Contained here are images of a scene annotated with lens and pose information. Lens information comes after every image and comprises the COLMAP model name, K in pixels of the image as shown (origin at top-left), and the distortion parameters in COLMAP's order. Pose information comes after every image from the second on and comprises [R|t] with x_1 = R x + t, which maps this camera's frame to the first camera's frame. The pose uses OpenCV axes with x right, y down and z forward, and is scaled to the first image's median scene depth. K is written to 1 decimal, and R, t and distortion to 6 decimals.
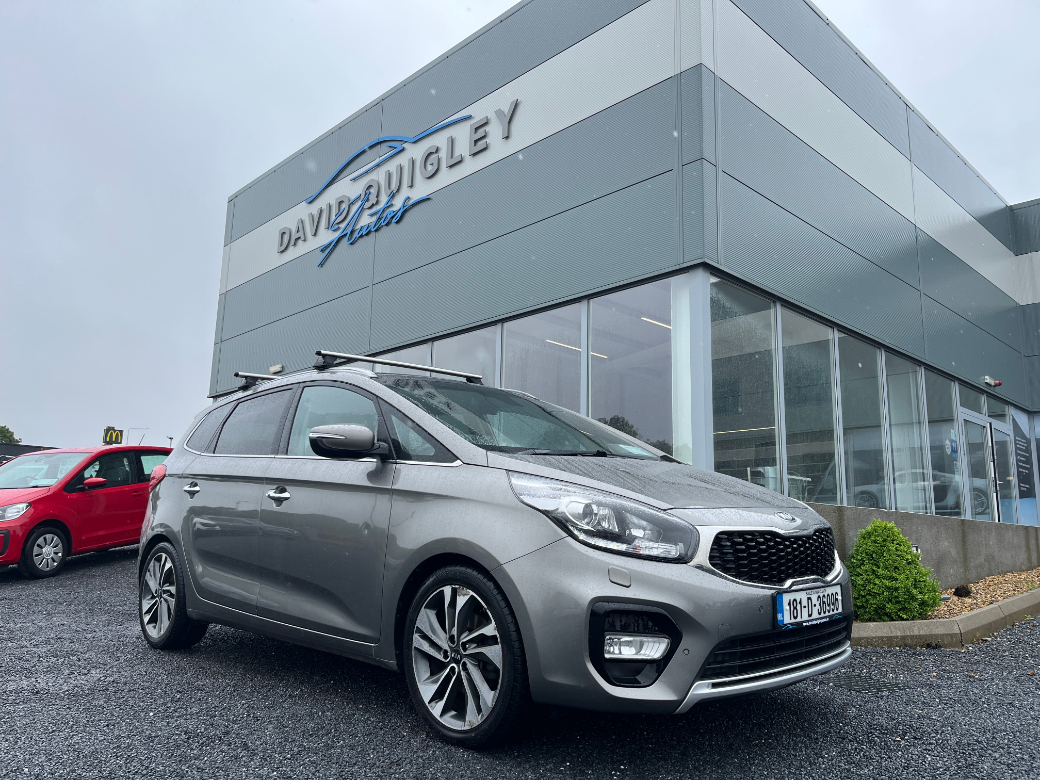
lens RADIAL K [[795.4, 0, 520.4], [0, 795.4, 393.9], [0, 0, 1]] dist [0.022080, -0.004133]
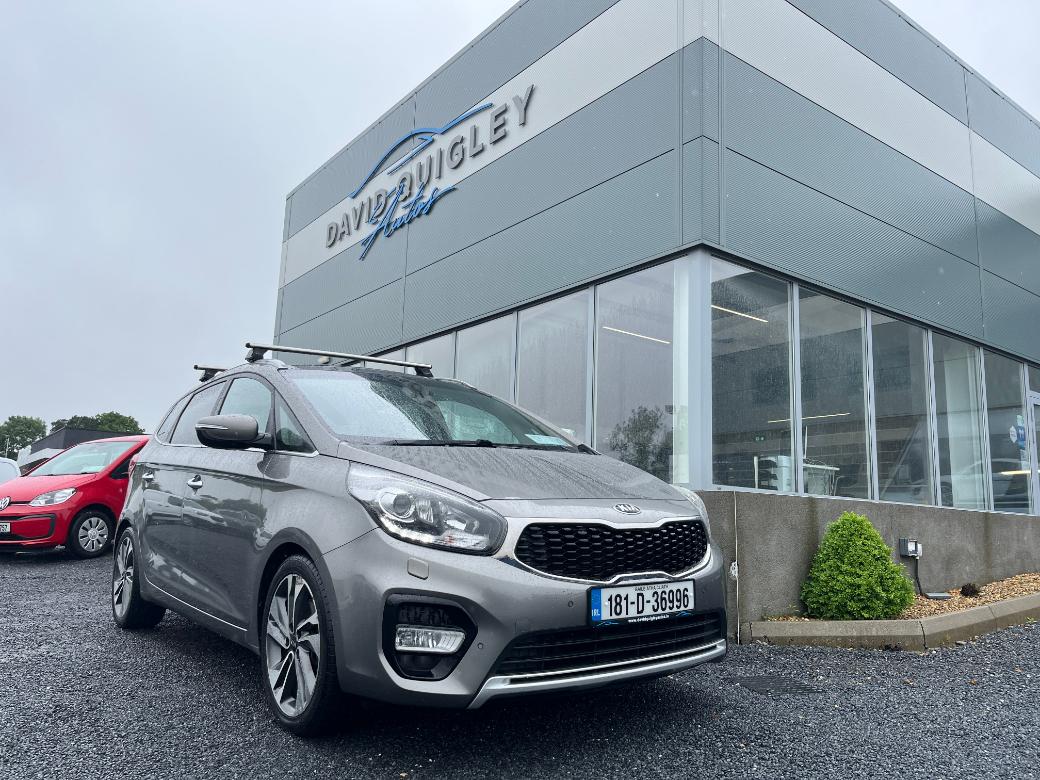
lens RADIAL K [[796.1, 0, 520.0], [0, 796.1, 390.0], [0, 0, 1]] dist [0.020274, -0.000470]
pose [[0.991959, -0.009133, -0.126233, 0.195801], [0.010446, 0.999898, 0.009742, -0.000177], [0.126131, -0.010983, 0.991953, 0.019261]]
